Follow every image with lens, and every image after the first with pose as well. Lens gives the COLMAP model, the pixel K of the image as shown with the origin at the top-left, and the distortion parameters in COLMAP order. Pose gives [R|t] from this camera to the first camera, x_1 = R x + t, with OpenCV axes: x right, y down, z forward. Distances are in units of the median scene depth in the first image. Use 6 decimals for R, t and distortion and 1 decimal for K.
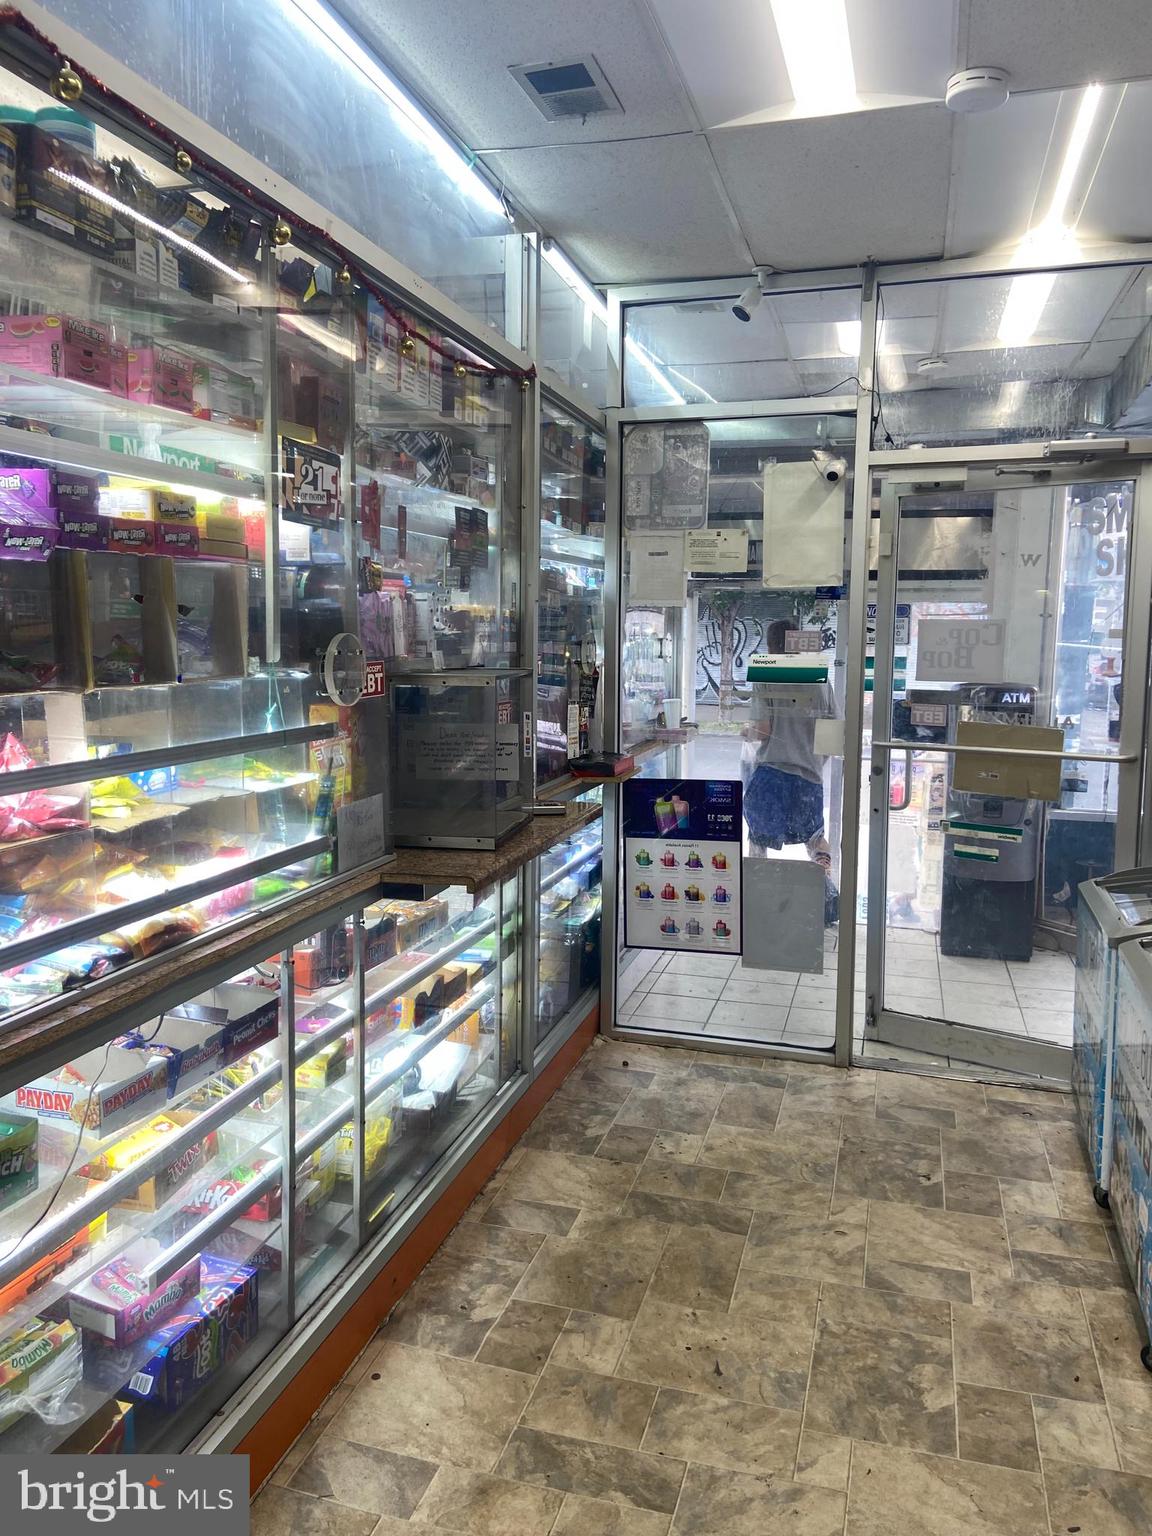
lens RADIAL K [[1162.6, 0, 576.1], [0, 1162.6, 762.7], [0, 0, 1]] dist [0.062596, -0.047268]
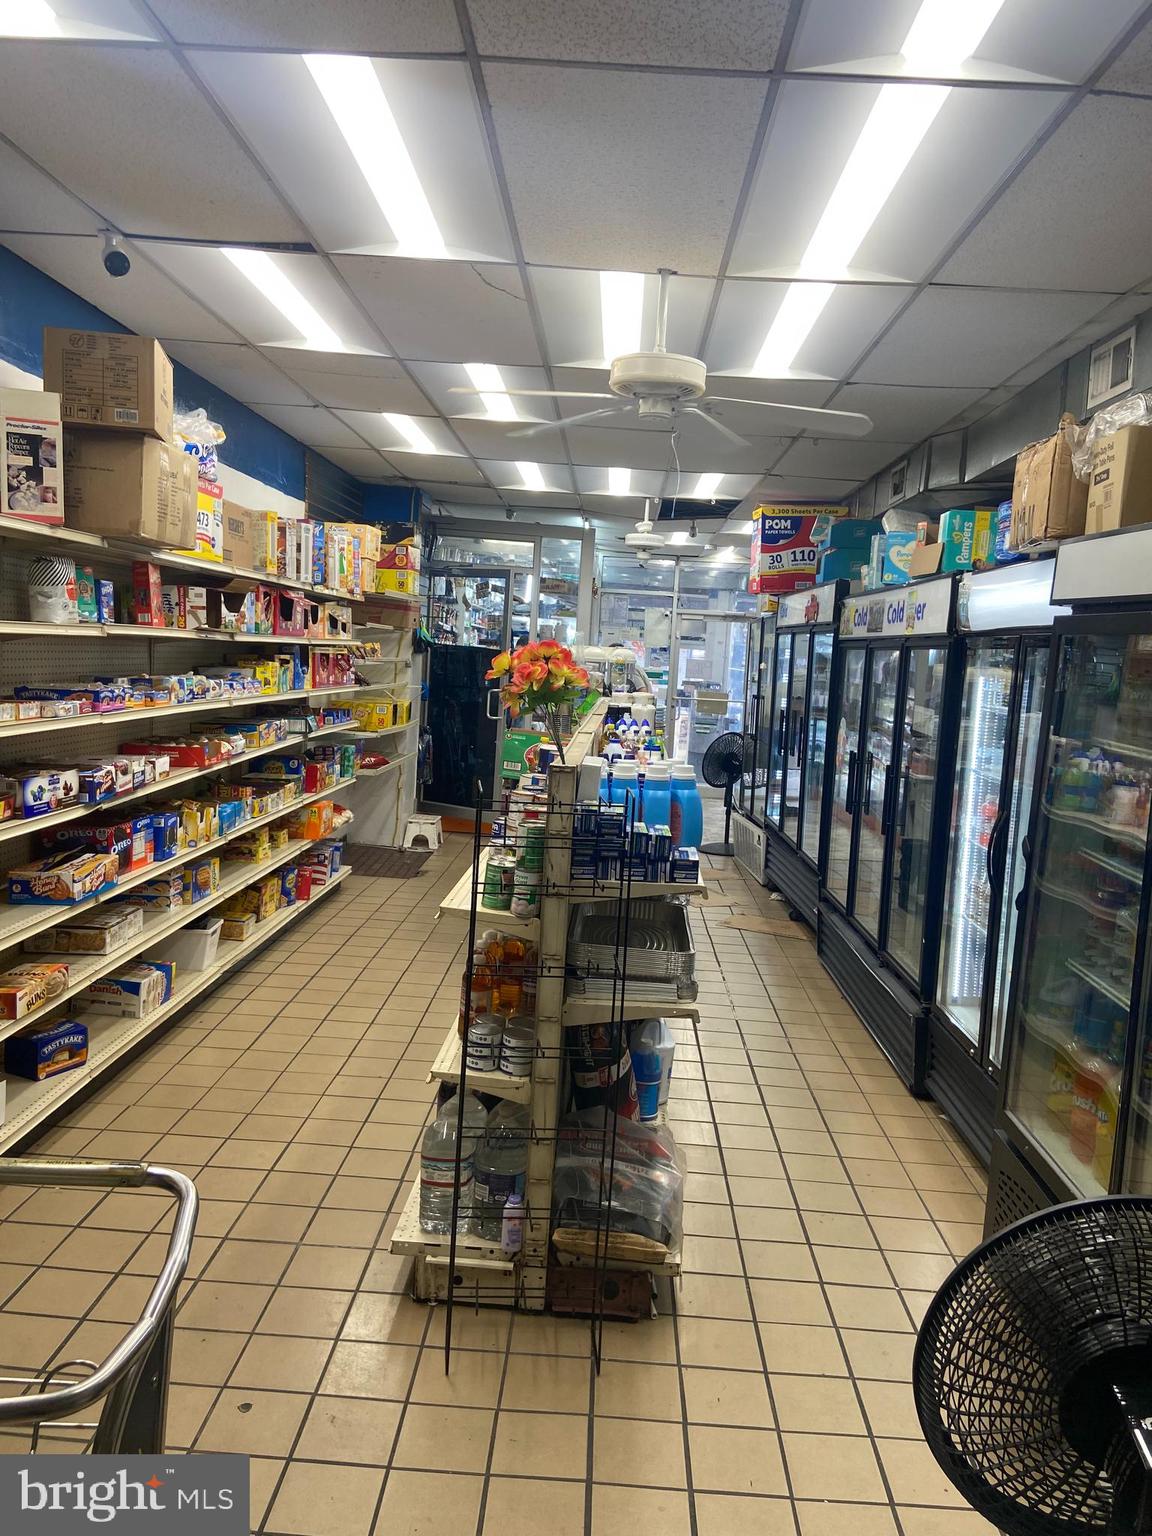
lens RADIAL K [[1162.6, 0, 586.8], [0, 1162.6, 757.2], [0, 0, 1]] dist [0.062596, -0.047268]
pose [[0.965575, 0.026944, 0.258725, -0.840398], [-0.023104, 0.999573, -0.017873, 0.223357], [-0.259096, 0.011280, 0.965786, -2.126278]]
